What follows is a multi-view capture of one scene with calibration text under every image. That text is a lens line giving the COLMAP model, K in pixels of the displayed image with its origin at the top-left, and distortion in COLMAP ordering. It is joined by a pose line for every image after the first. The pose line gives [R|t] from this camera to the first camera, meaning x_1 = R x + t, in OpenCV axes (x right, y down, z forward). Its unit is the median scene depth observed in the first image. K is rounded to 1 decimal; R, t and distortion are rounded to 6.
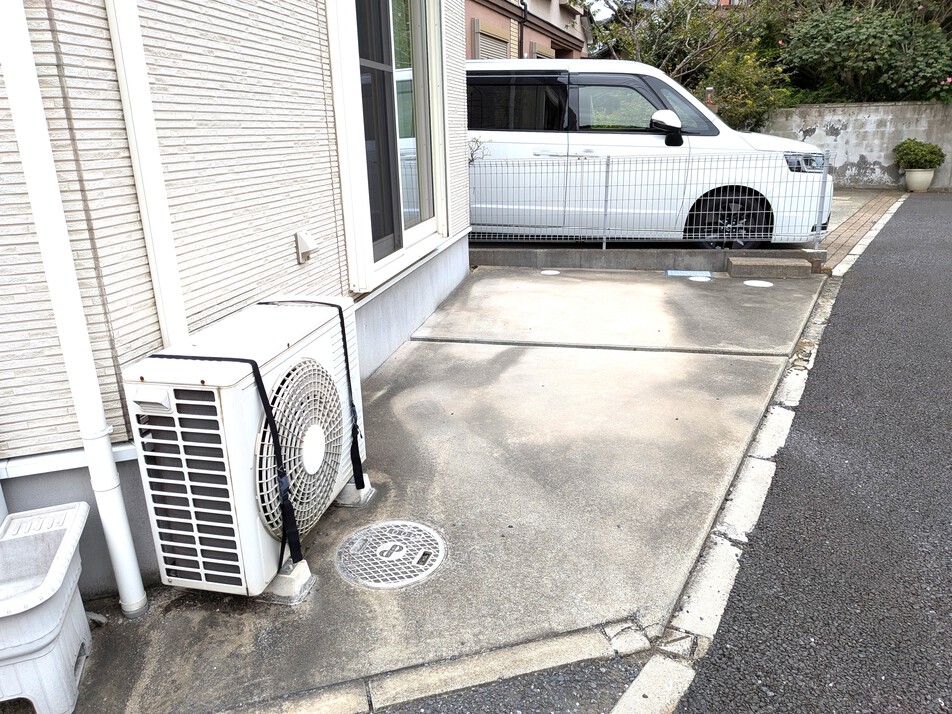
lens RADIAL K [[683.0, 0, 464.0], [0, 683.0, 356.6], [0, 0, 1]] dist [0.066235, -0.099295]
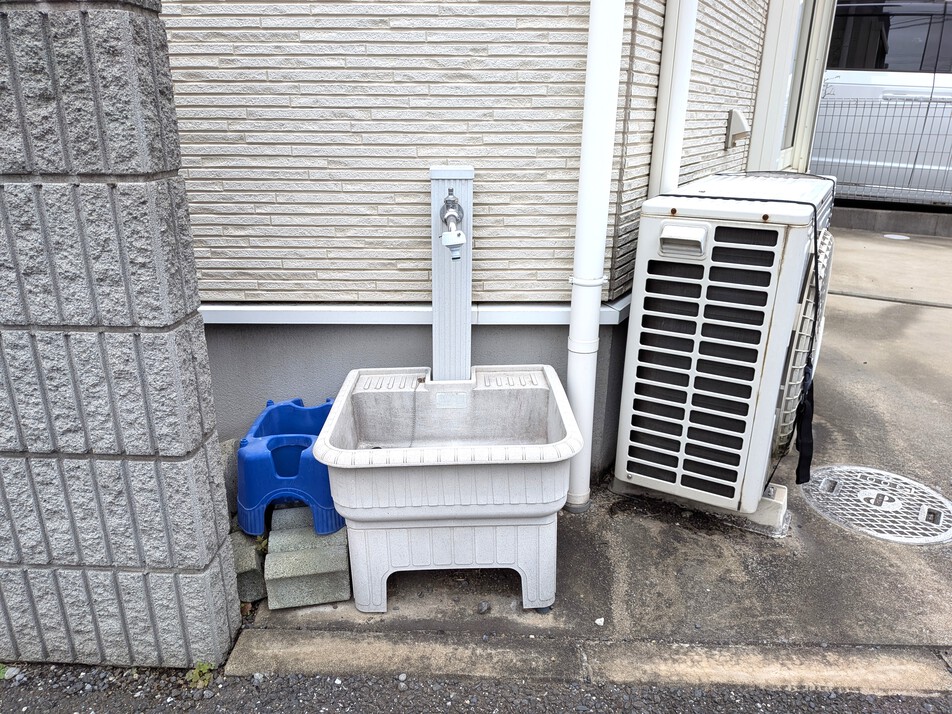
lens RADIAL K [[684.7, 0, 457.8], [0, 684.7, 373.3], [0, 0, 1]] dist [0.064913, -0.094657]
pose [[0.951603, 0.134007, -0.276577, -0.173645], [-0.121833, 0.990685, 0.060822, 0.074620], [0.282151, -0.024182, 0.959065, 0.064519]]
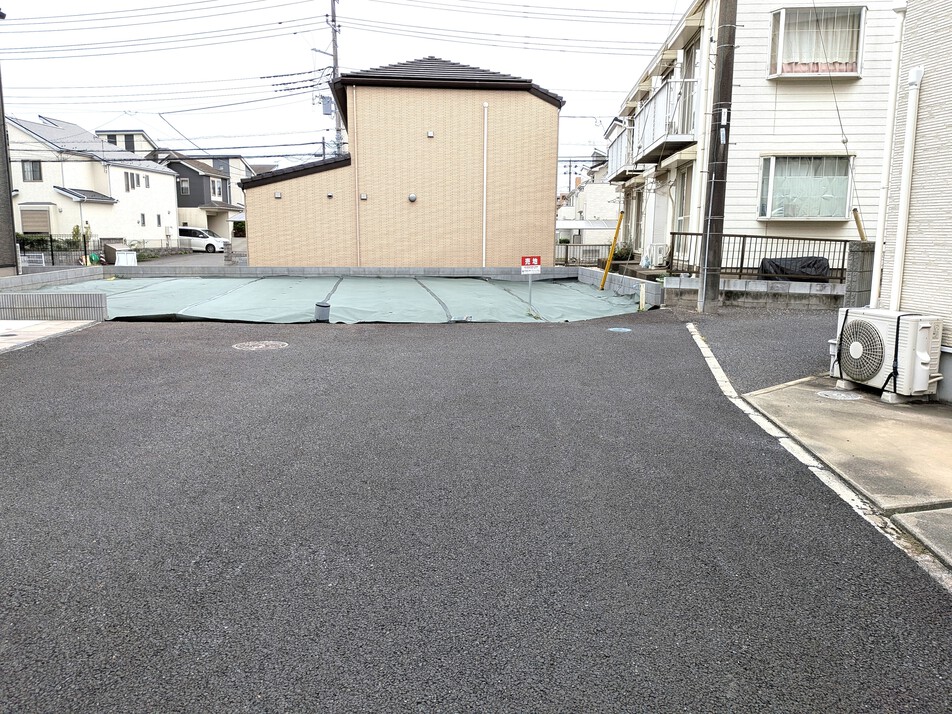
lens RADIAL K [[683.0, 0, 464.0], [0, 683.0, 356.6], [0, 0, 1]] dist [0.066235, -0.099295]
pose [[-0.909341, 0.099519, -0.403974, 1.142592], [-0.104091, 0.885671, 0.452495, -0.458800], [0.402820, 0.453522, -0.795018, 1.217883]]
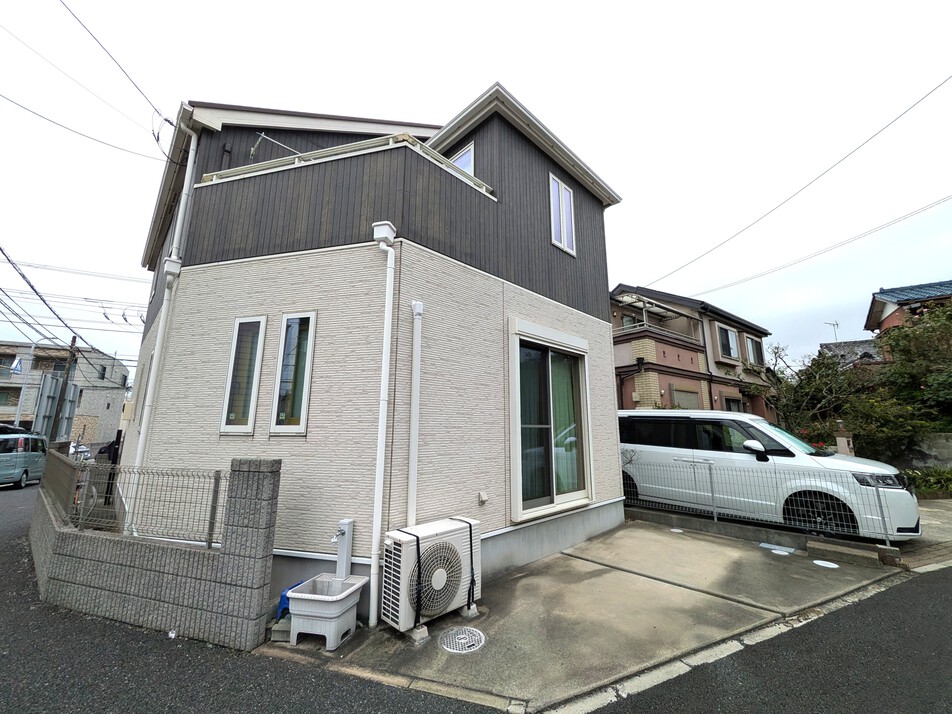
lens RADIAL K [[376.7, 0, 475.4], [0, 376.7, 353.7], [0, 0, 1]] dist [-0.000899, -0.000125]
pose [[0.837589, -0.078568, -0.540622, 0.343696], [-0.194836, 0.881566, -0.429978, -0.016196], [0.510377, 0.465477, 0.723081, -0.180426]]
